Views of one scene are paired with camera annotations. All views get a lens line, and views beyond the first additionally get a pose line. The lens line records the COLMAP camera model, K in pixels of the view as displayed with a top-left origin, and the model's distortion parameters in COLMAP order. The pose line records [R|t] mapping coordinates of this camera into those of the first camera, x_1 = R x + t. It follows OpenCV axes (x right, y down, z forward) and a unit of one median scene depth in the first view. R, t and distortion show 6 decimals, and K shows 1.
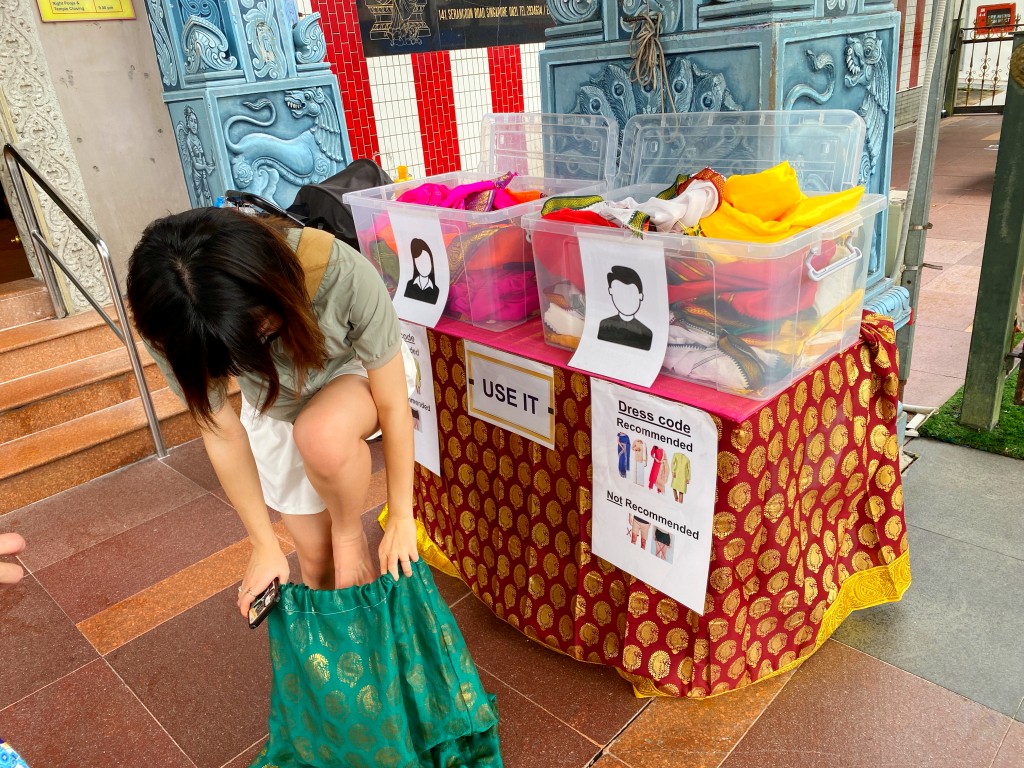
lens RADIAL K [[785.3, 0, 508.2], [0, 785.3, 385.2], [0, 0, 1]] dist [0.049338, -0.029188]
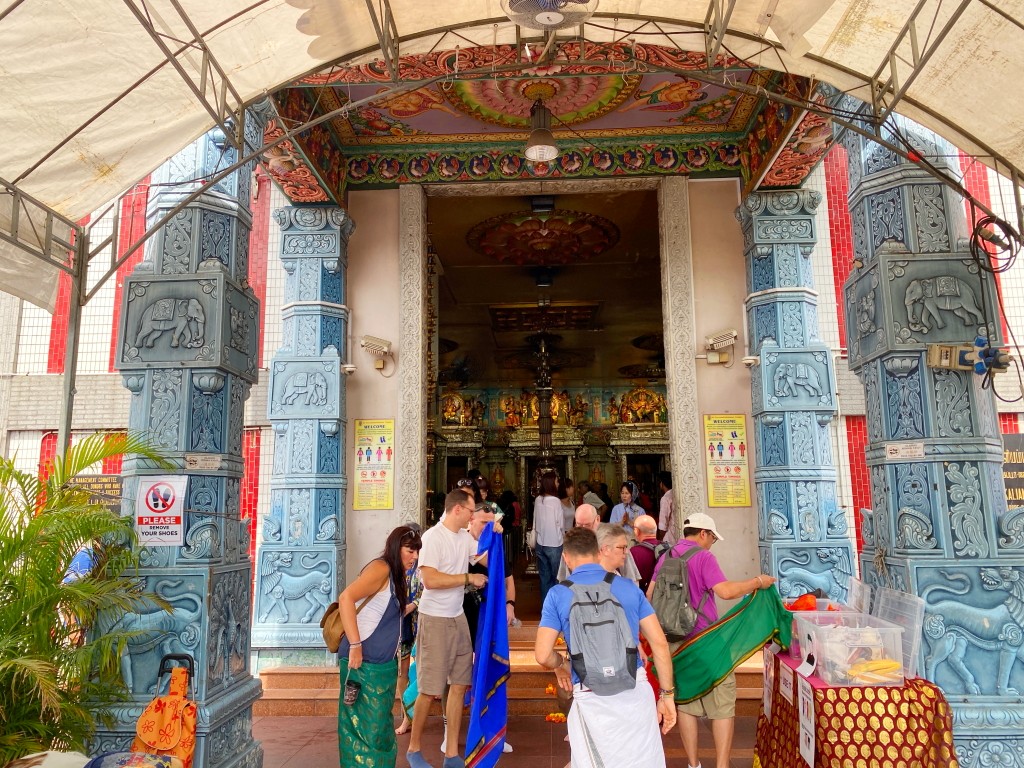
lens RADIAL K [[785.3, 0, 508.5], [0, 785.3, 382.5], [0, 0, 1]] dist [0.049338, -0.029188]
pose [[0.664229, -0.039143, -0.746504, 0.642771], [-0.329773, 0.880858, -0.339615, 0.154036], [0.670858, 0.471759, 0.572183, -0.726641]]
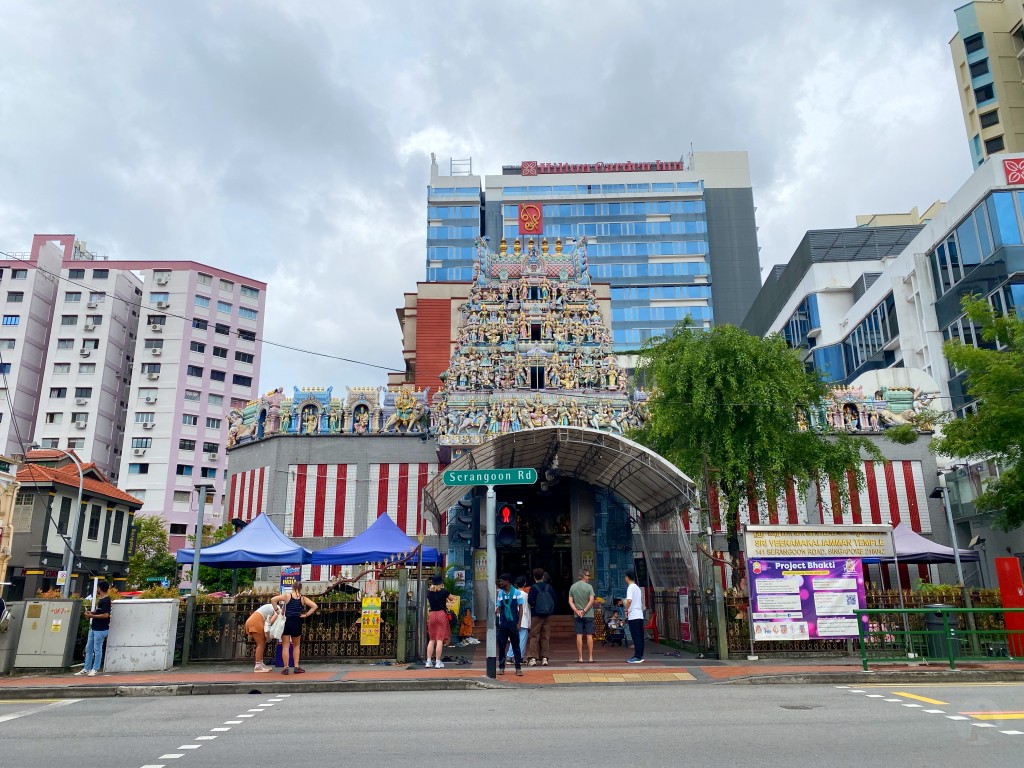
lens RADIAL K [[785.3, 0, 510.3], [0, 785.3, 379.9], [0, 0, 1]] dist [0.049338, -0.029188]
pose [[0.717772, -0.100447, -0.688995, 3.864194], [-0.317255, 0.833670, -0.452044, 1.411752], [0.619801, 0.543052, 0.566517, -4.236172]]
